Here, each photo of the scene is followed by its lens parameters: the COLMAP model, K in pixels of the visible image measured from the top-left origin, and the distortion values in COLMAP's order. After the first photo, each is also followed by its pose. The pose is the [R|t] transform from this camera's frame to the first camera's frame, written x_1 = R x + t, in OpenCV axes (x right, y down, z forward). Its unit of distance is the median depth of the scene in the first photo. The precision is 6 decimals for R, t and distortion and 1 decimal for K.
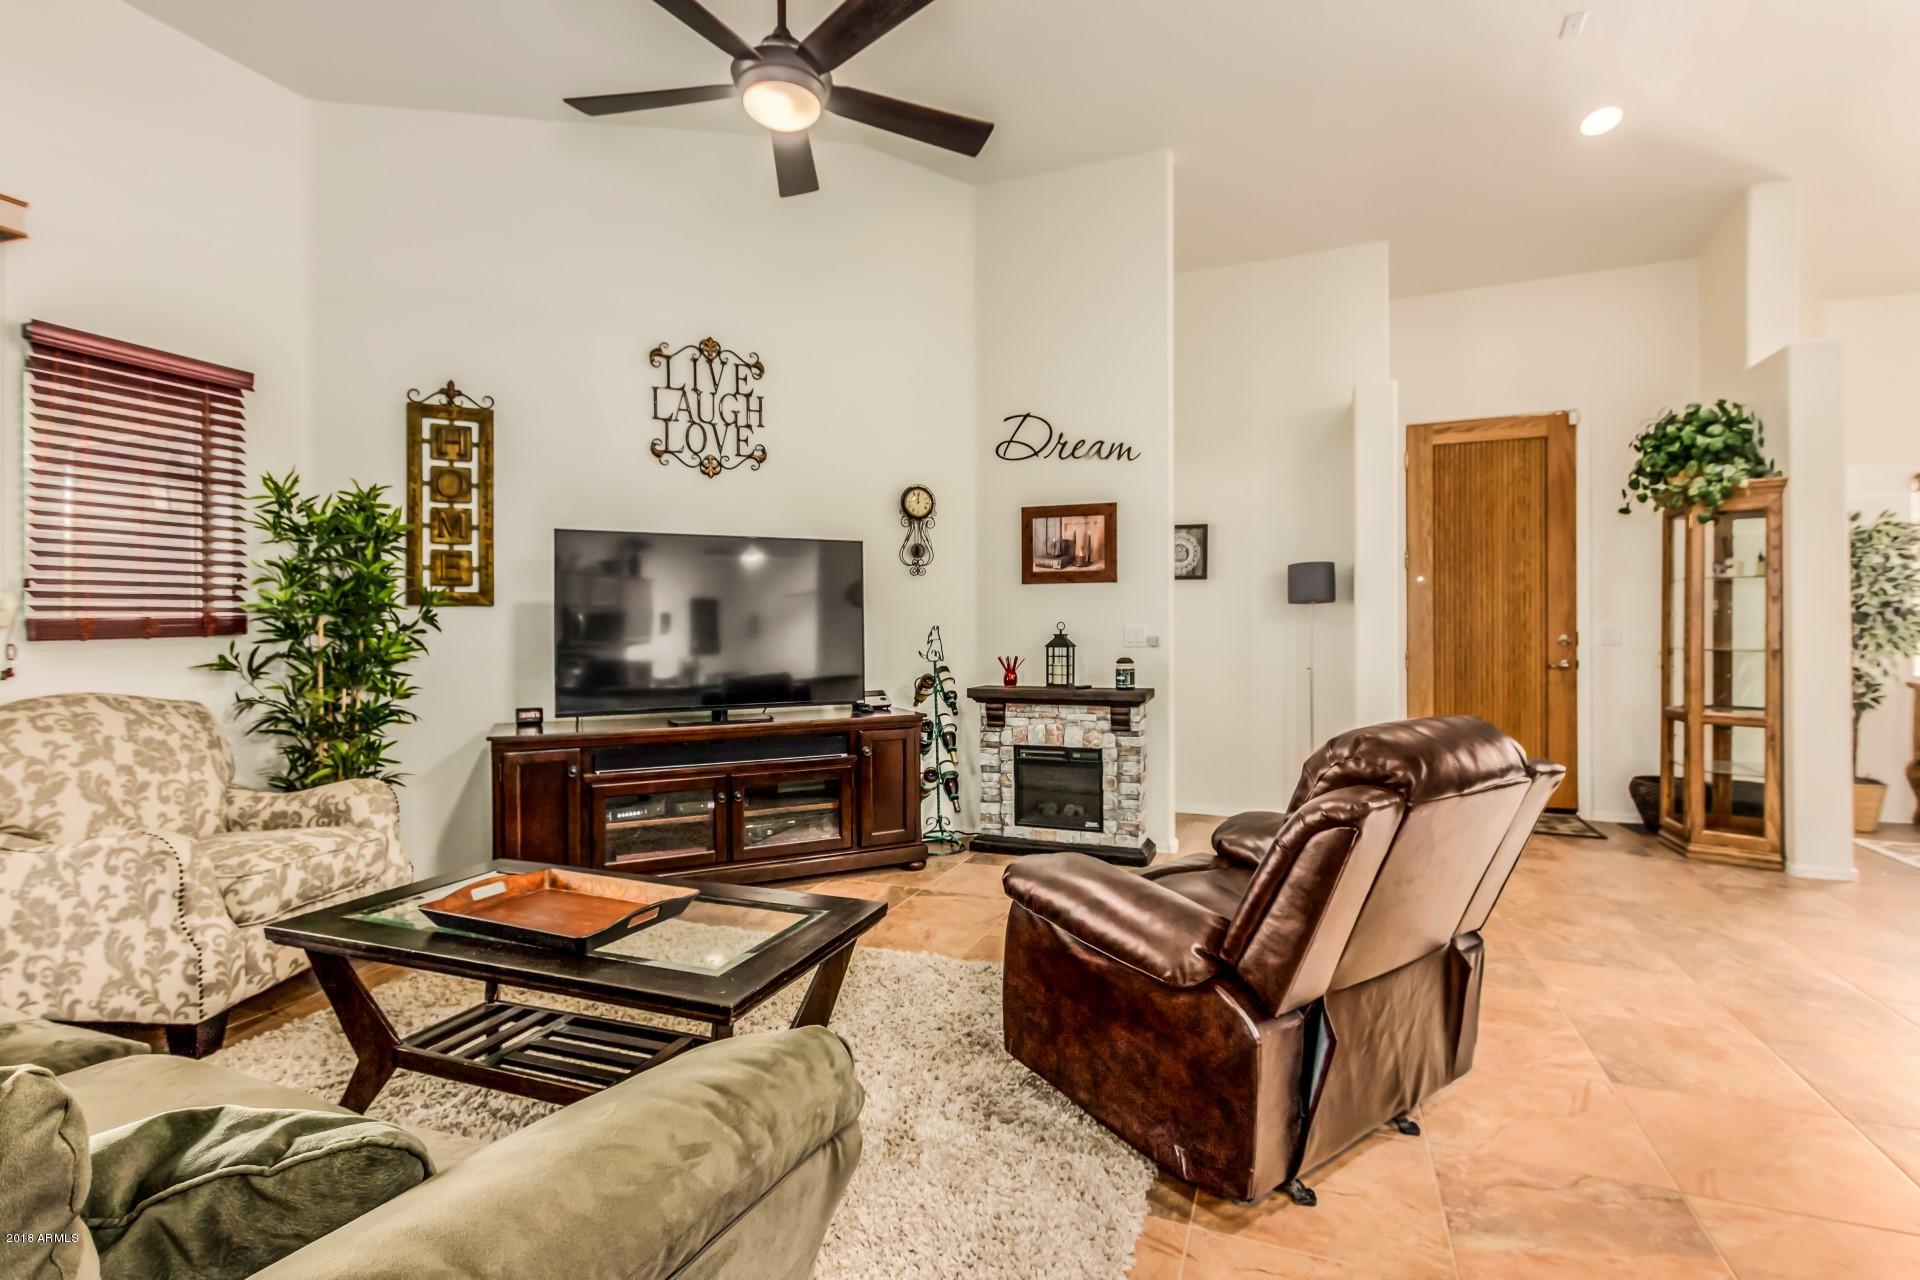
lens RADIAL K [[880.3, 0, 961.9], [0, 880.3, 627.9], [0, 0, 1]] dist [0.011377, -0.007526]
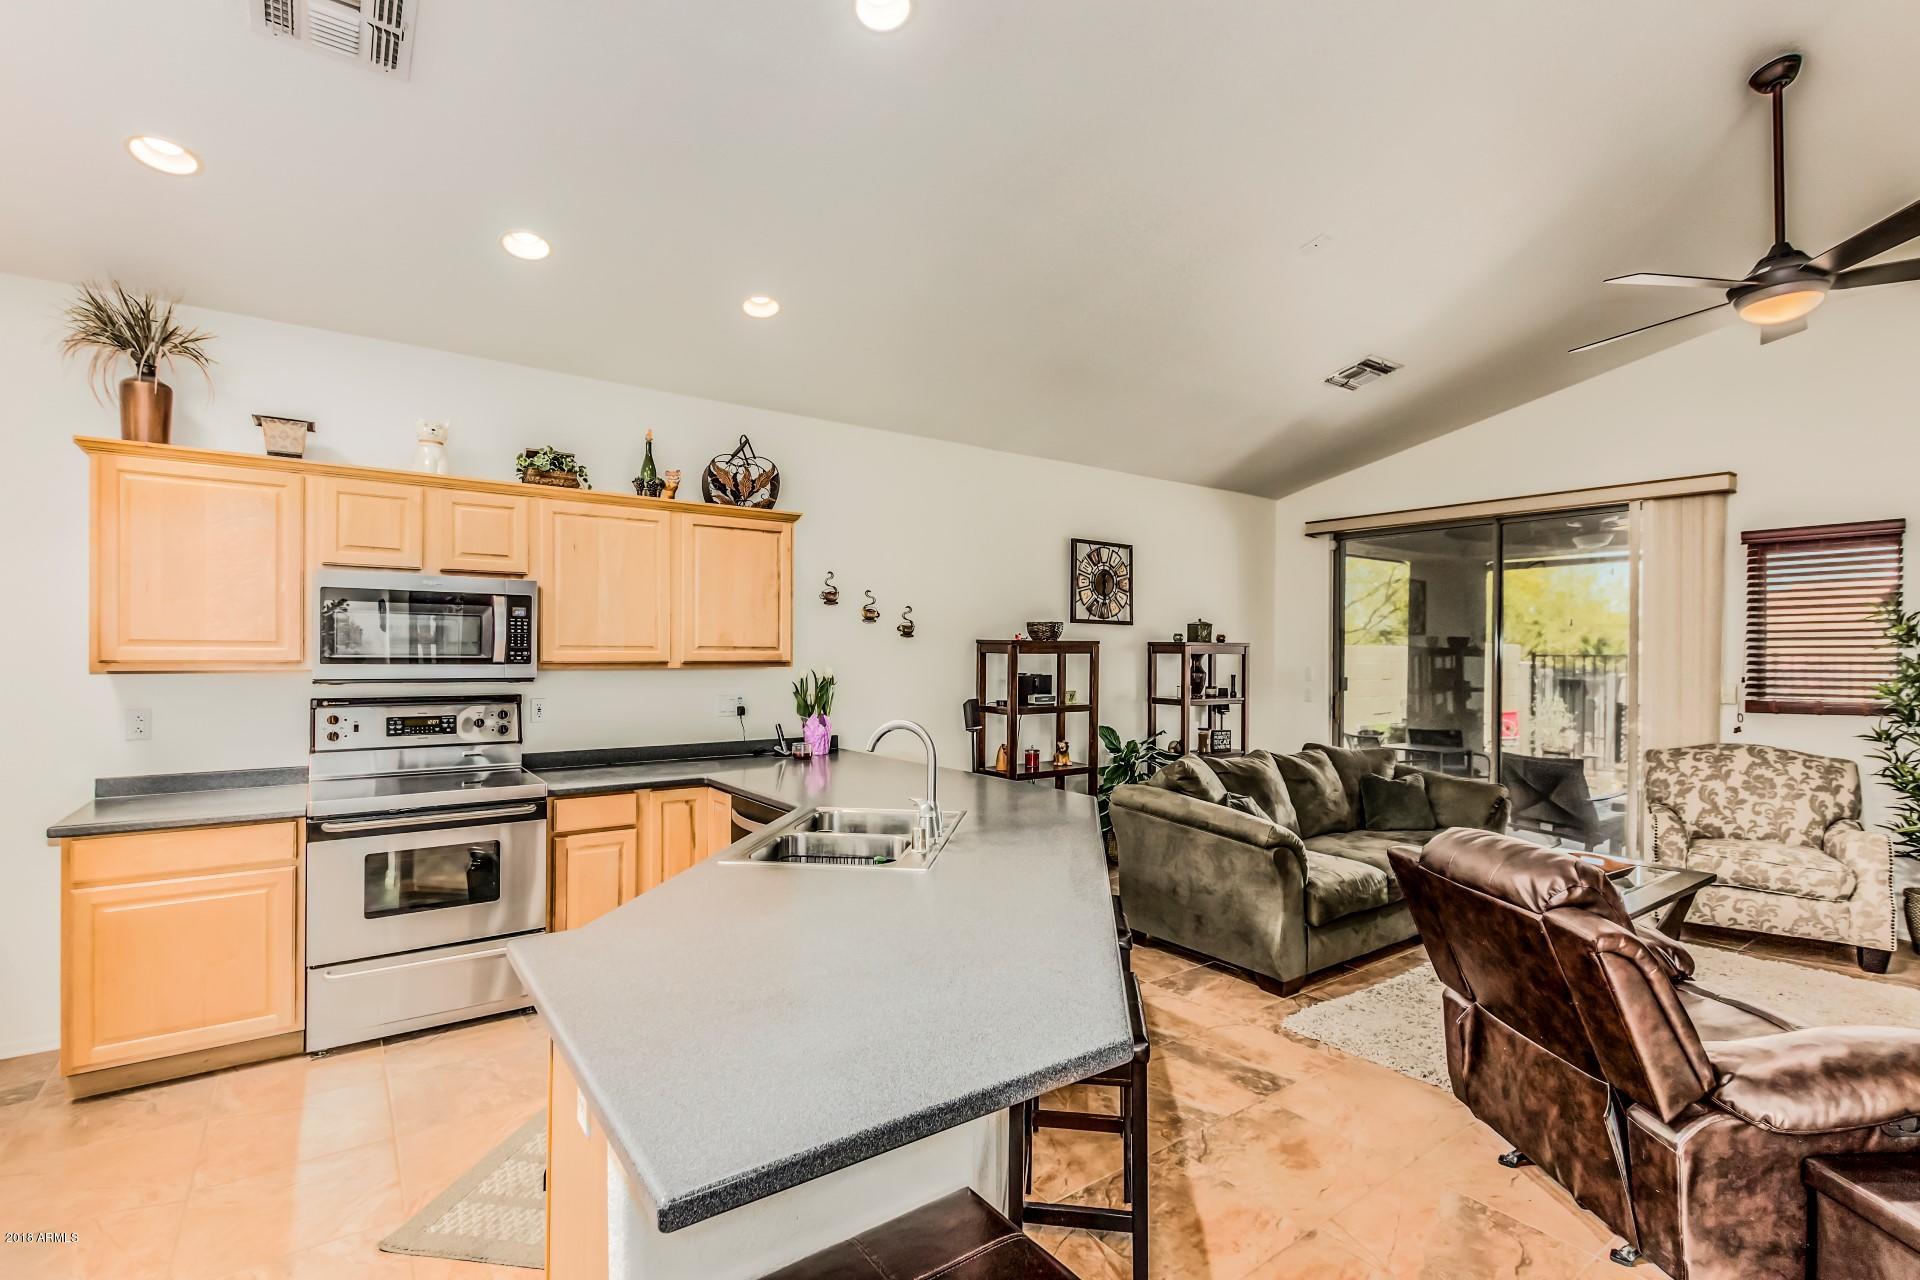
lens RADIAL K [[869.9, 0, 968.5], [0, 869.9, 653.8], [0, 0, 1]] dist [0.000930, -0.000751]
pose [[-0.540829, 0.001591, -0.841131, 0.813670], [-0.001072, 0.999996, 0.002581, -0.068256], [0.841132, 0.002298, -0.540825, 0.410183]]
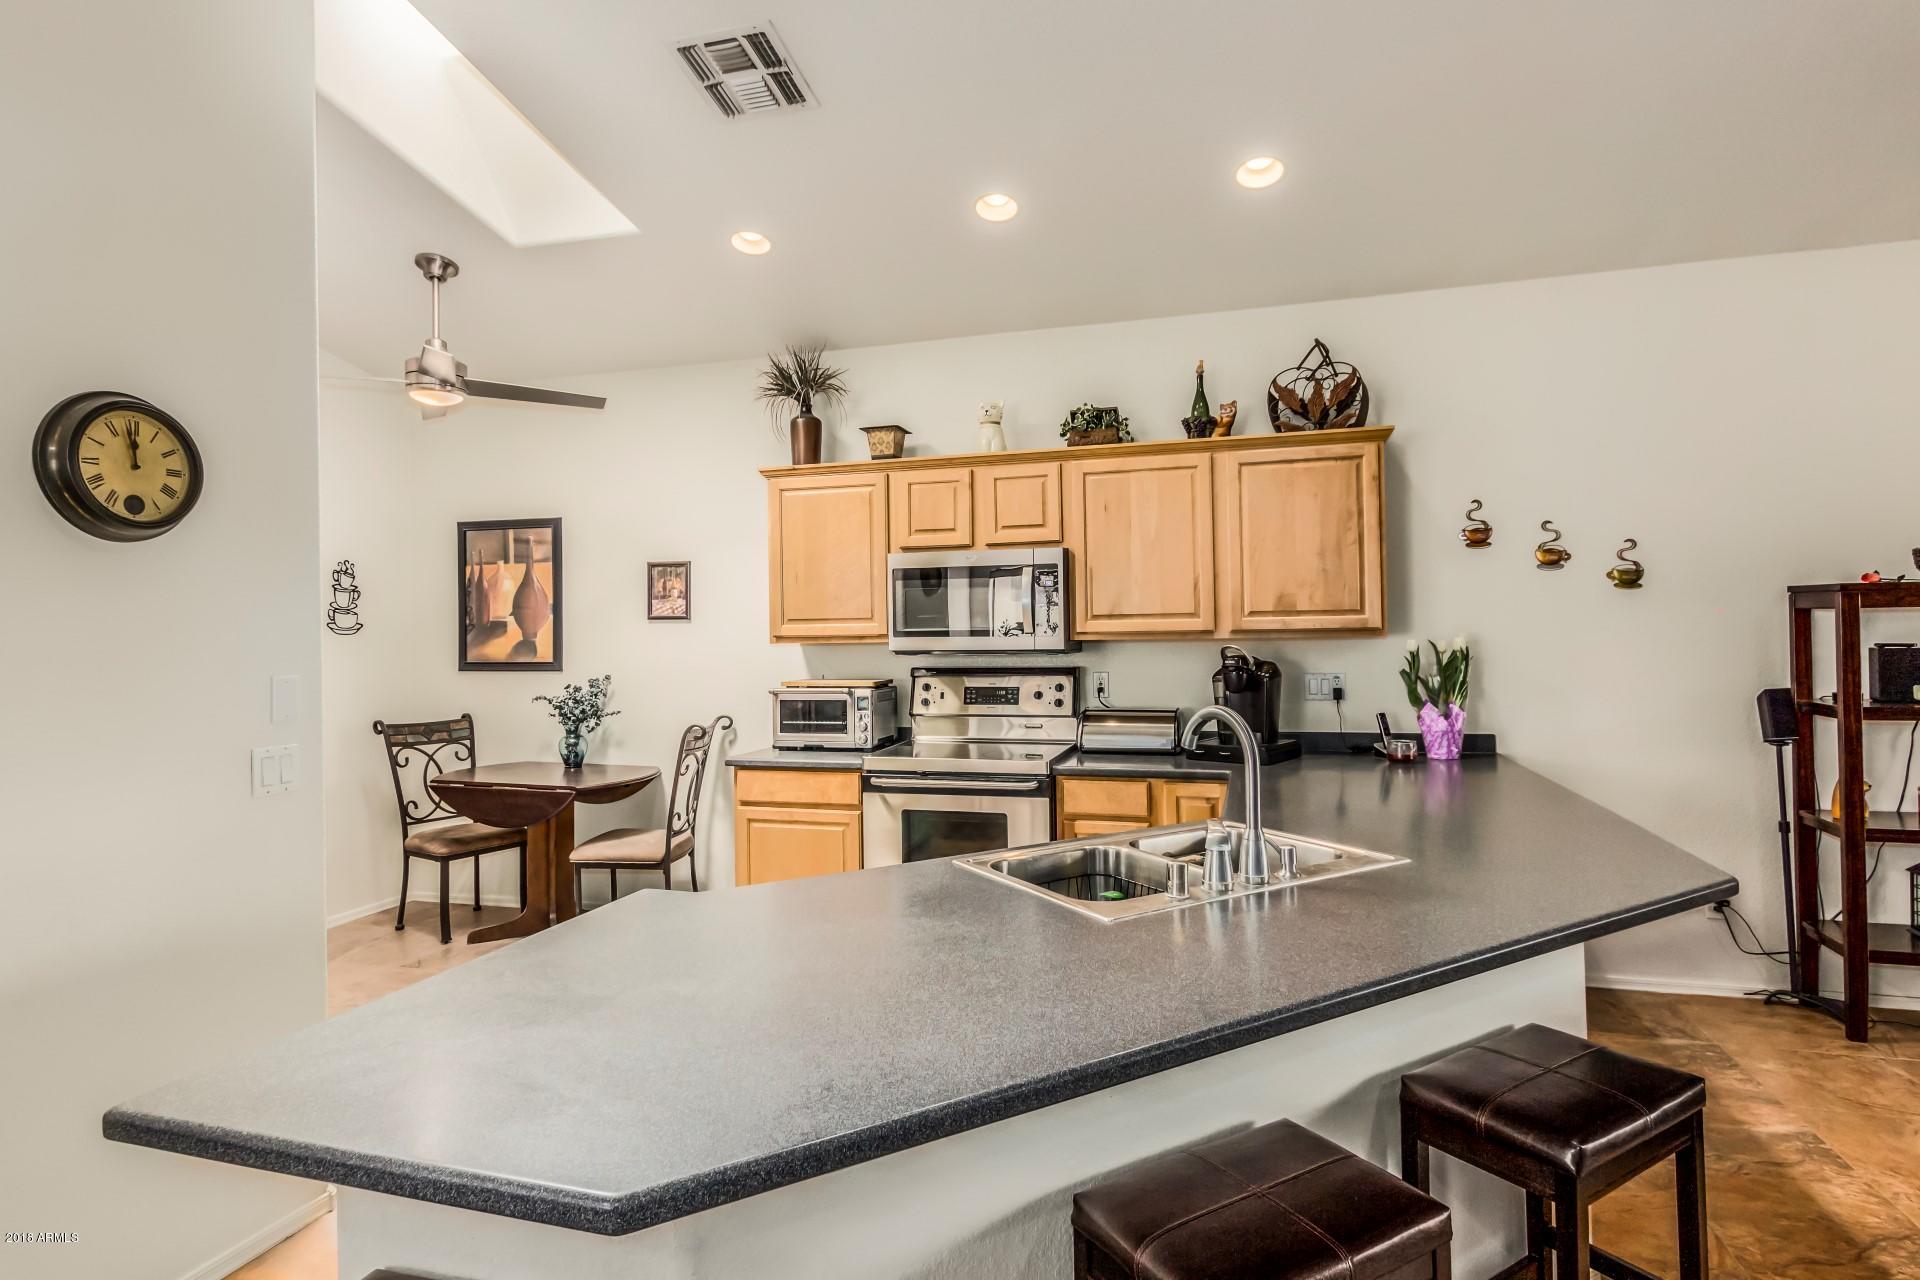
lens RADIAL K [[992.1, 0, 969.3], [0, 992.1, 621.9], [0, 0, 1]] dist [0.001534, -0.000617]
pose [[-0.996633, 0.016874, -0.080241, 0.491090], [0.018179, 0.999714, -0.015561, -0.055151], [0.079955, -0.016968, -0.996654, 0.507720]]
